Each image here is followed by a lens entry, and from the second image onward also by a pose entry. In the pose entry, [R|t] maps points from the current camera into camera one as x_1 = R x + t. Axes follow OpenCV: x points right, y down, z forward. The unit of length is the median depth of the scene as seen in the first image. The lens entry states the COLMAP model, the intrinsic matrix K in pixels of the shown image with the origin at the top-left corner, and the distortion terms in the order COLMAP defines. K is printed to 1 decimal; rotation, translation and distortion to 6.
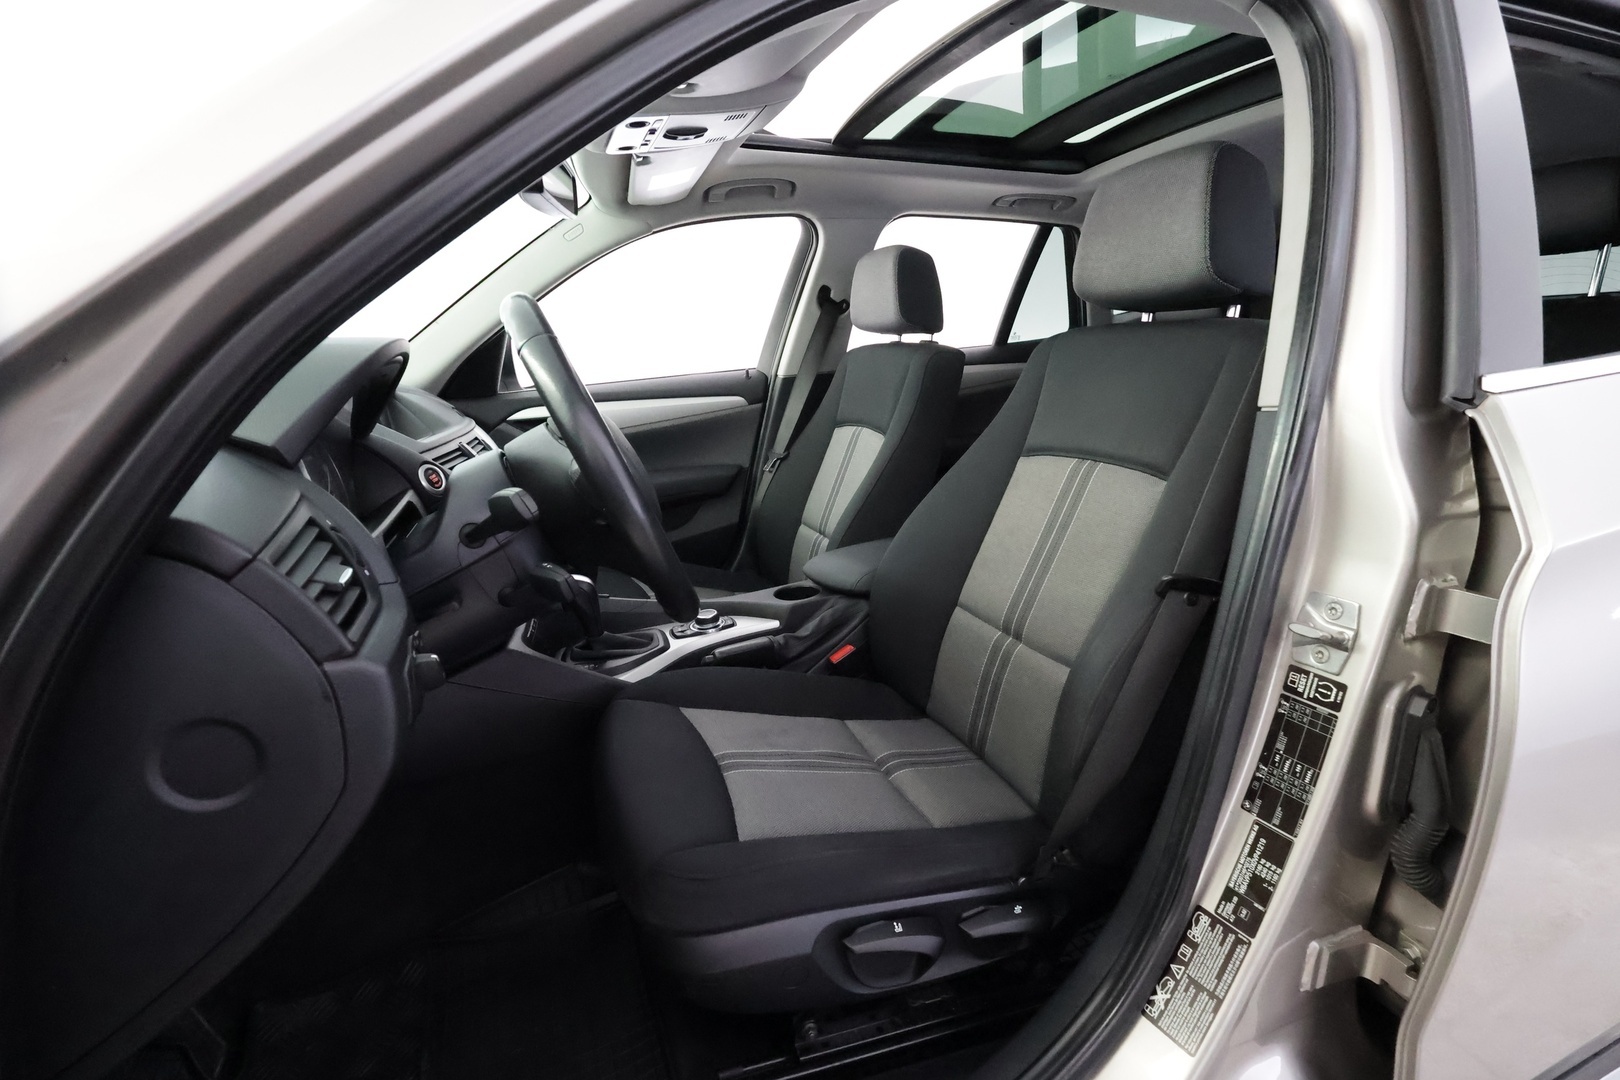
lens RADIAL K [[758.3, 0, 808.1], [0, 758.3, 538.1], [0, 0, 1]] dist [0.002658, 0.001062]
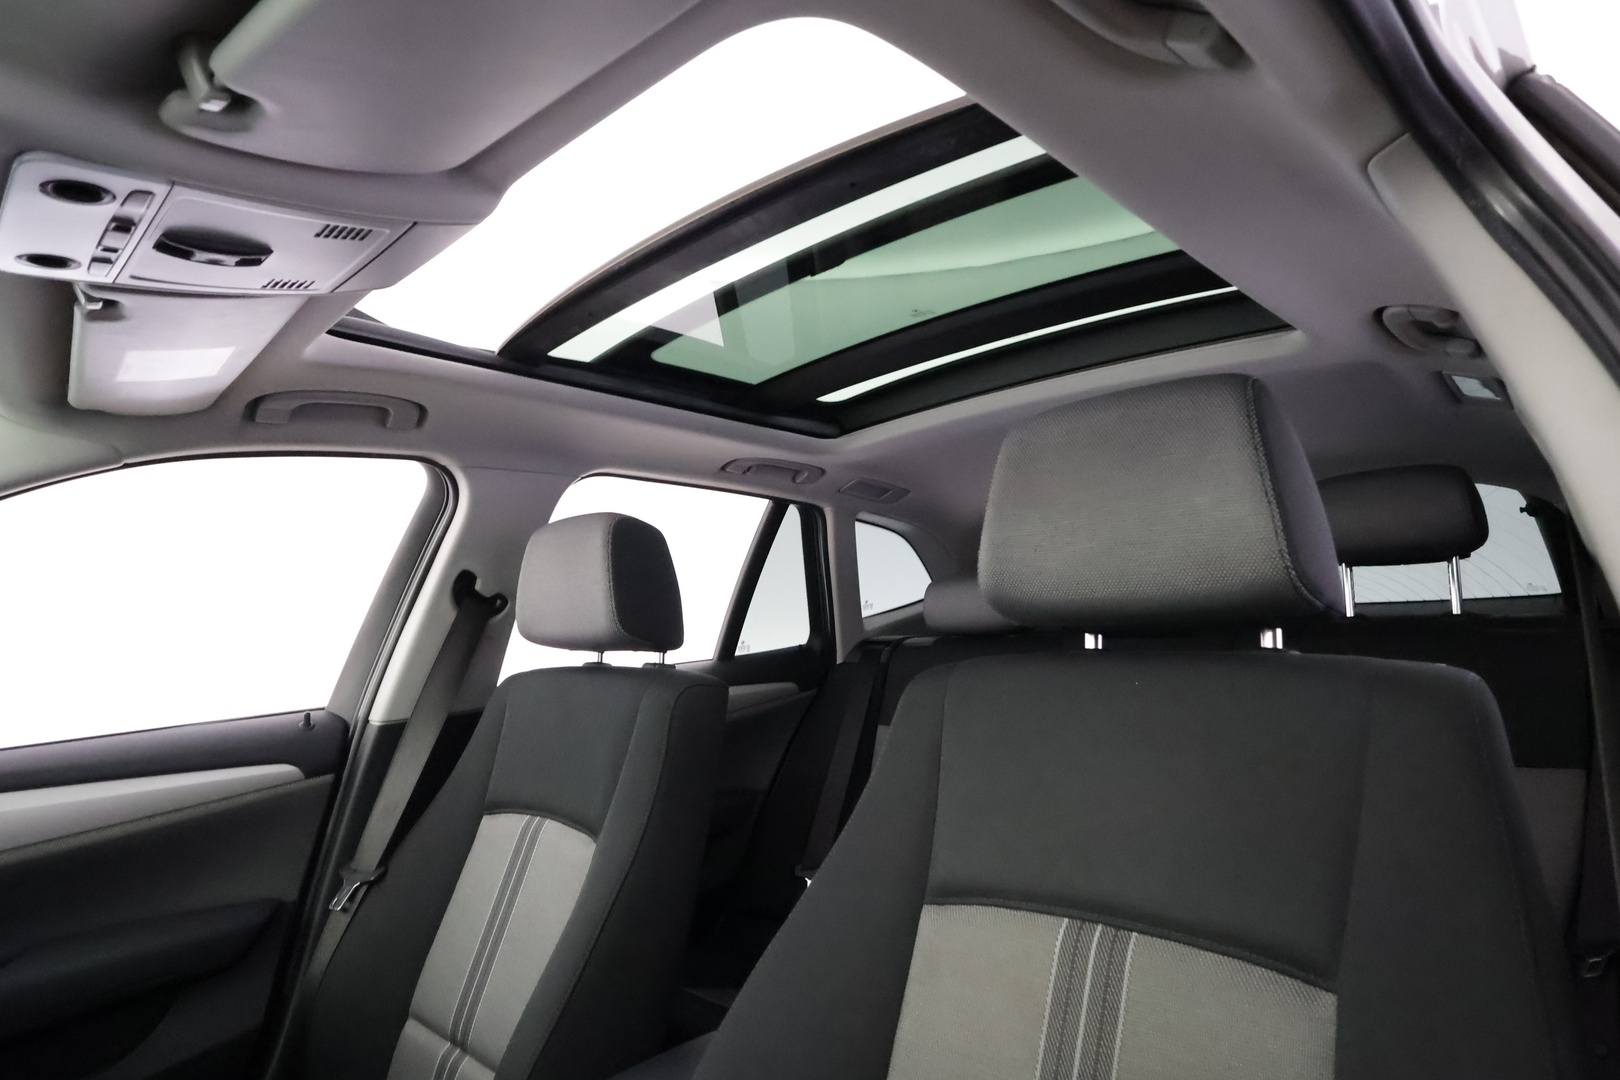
lens RADIAL K [[903.6, 0, 810.0], [0, 903.6, 540.0], [0, 0, 1]] dist [-0.001262, 0.000062]
pose [[0.904655, 0.044459, 0.423818, -0.057642], [0.106588, 0.939324, -0.326052, -0.147935], [-0.412598, 0.340139, 0.845026, 0.434612]]
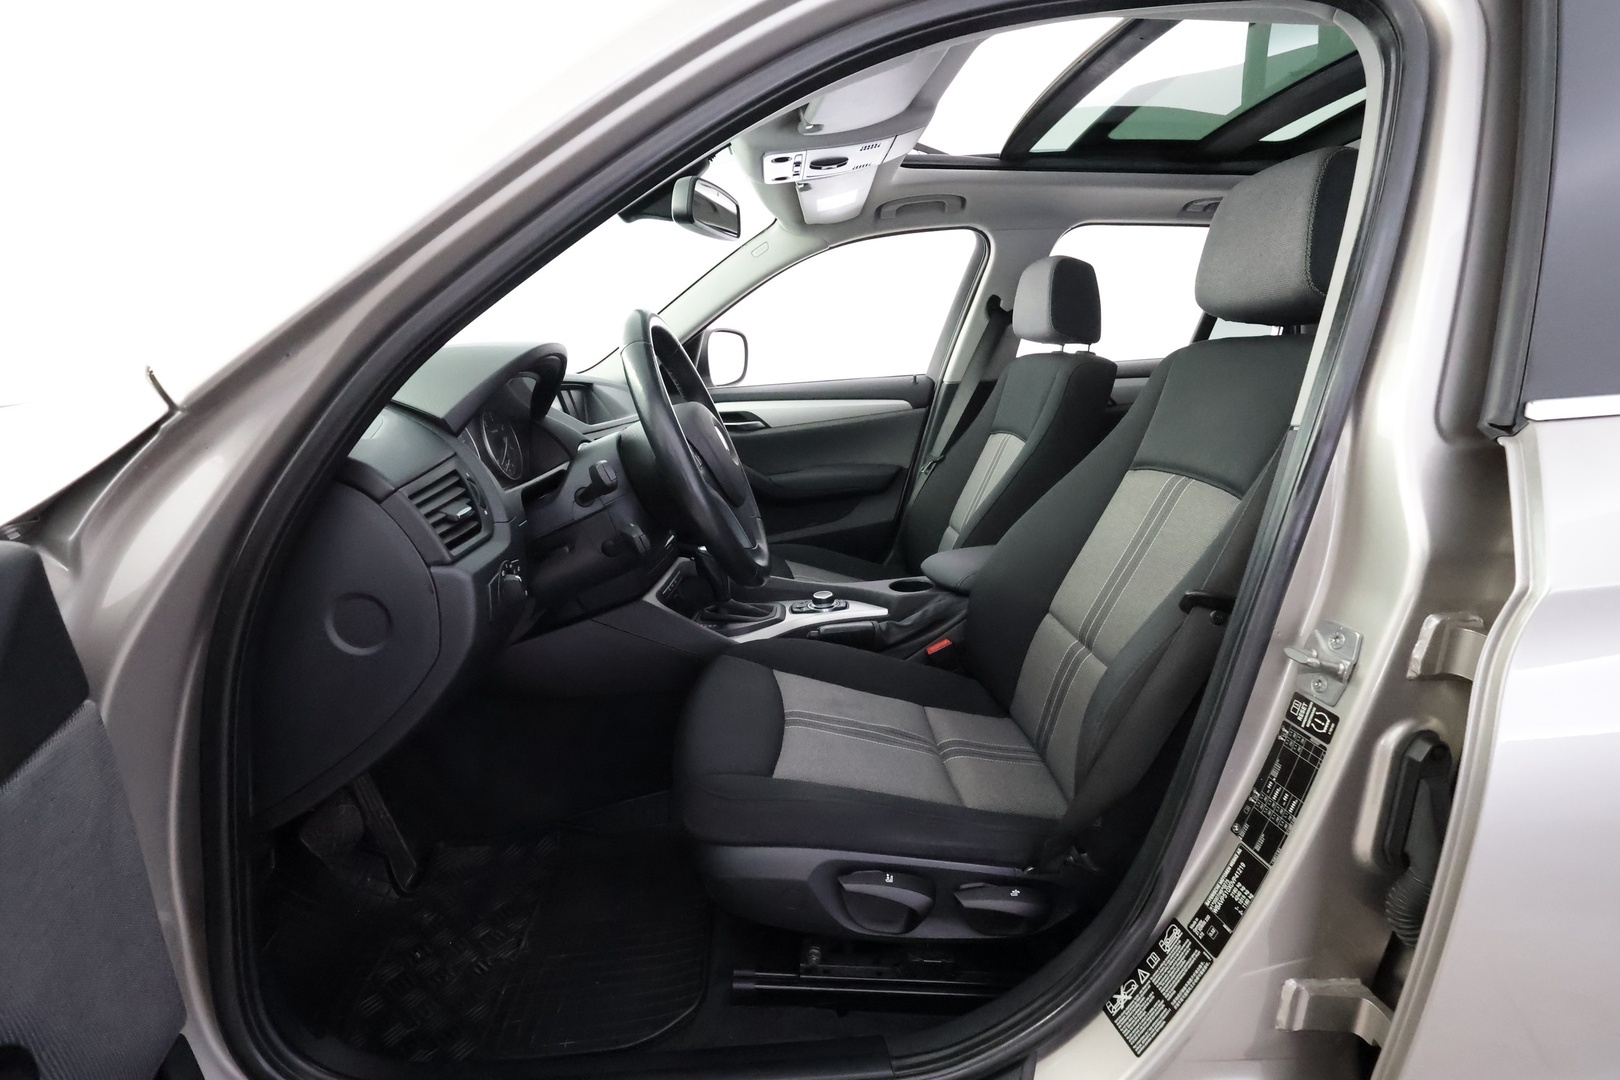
lens RADIAL K [[758.3, 0, 808.1], [0, 758.3, 538.1], [0, 0, 1]] dist [0.002658, 0.001062]
pose [[0.950859, 0.091010, -0.295948, 0.183866], [-0.092946, 0.995643, 0.007551, 0.012623], [0.295346, 0.020327, 0.955174, -0.067453]]
